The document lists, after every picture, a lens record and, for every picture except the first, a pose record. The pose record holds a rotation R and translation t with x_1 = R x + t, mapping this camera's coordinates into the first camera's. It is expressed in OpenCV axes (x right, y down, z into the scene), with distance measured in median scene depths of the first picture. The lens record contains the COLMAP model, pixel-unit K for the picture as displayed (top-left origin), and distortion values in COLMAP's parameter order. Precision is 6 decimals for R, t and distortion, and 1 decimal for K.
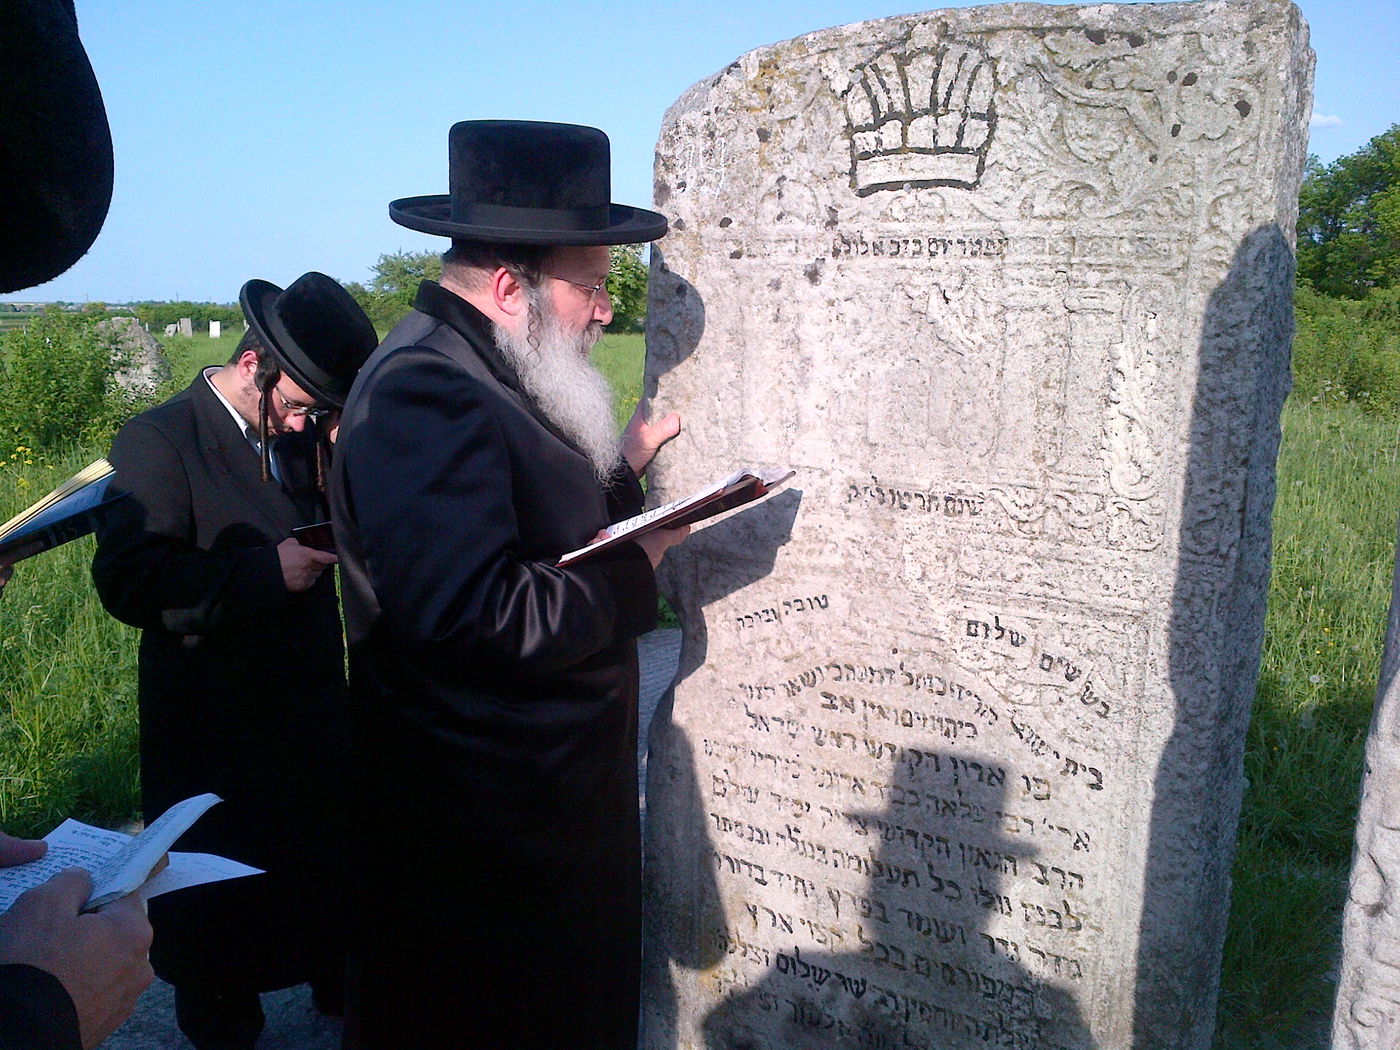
lens RADIAL K [[1407.8, 0, 700.0], [0, 1407.8, 525.0], [0, 0, 1]] dist [0.089498, -0.360237]
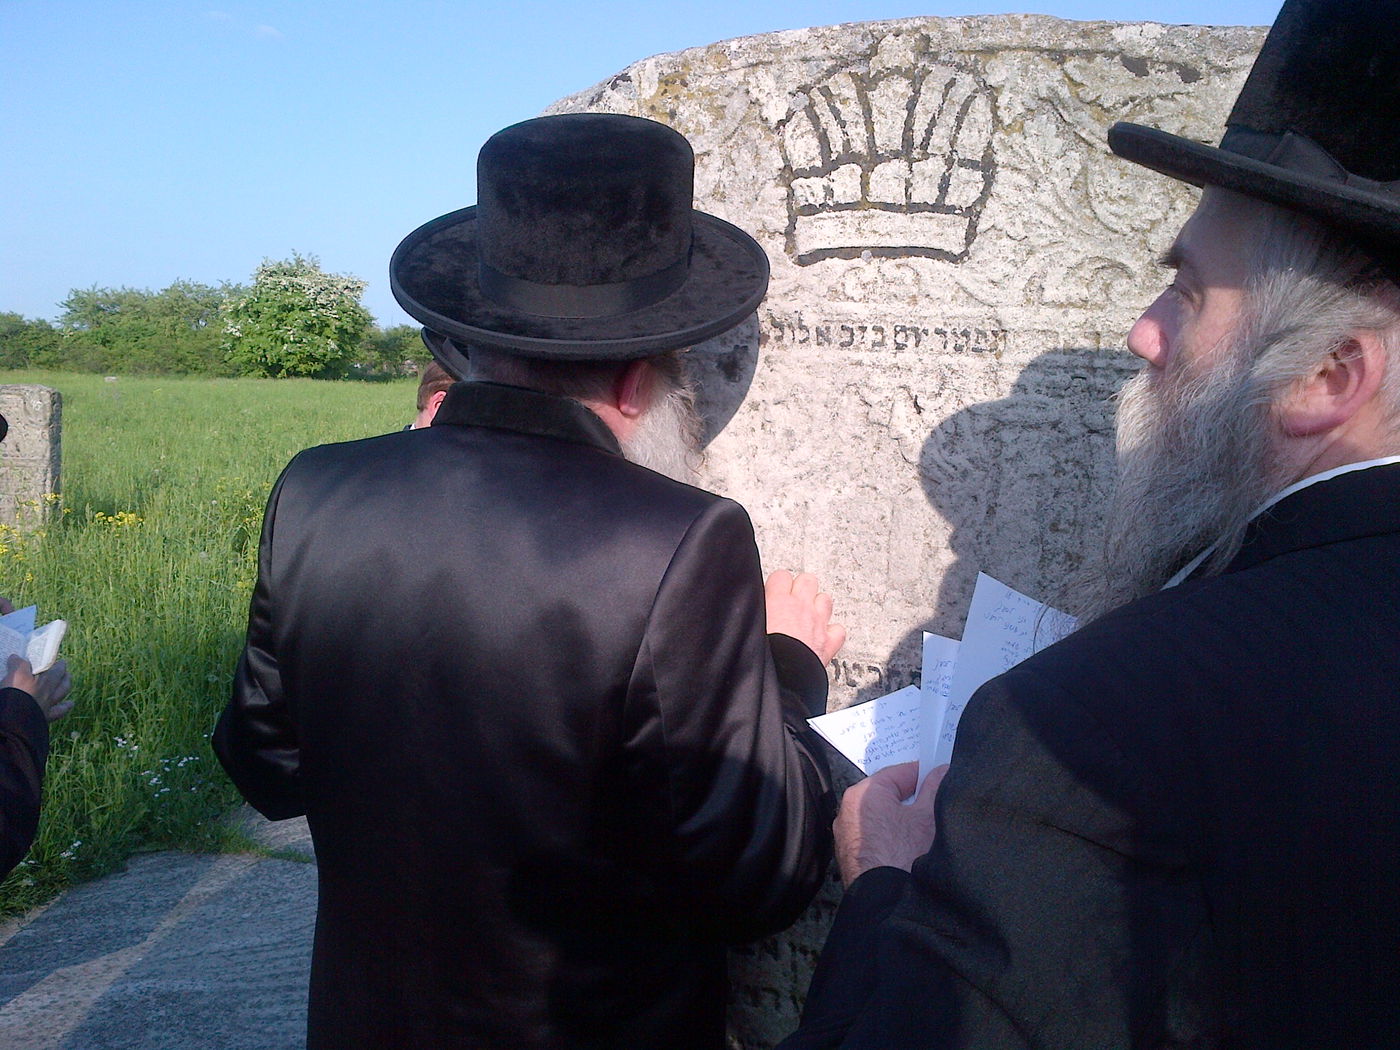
lens RADIAL K [[1407.8, 0, 700.0], [0, 1407.8, 525.0], [0, 0, 1]] dist [0.089498, -0.360237]
pose [[0.979925, 0.003699, 0.199334, -0.084975], [0.003030, 0.999436, -0.033444, -0.074816], [-0.199345, 0.033377, 0.979361, 0.304270]]
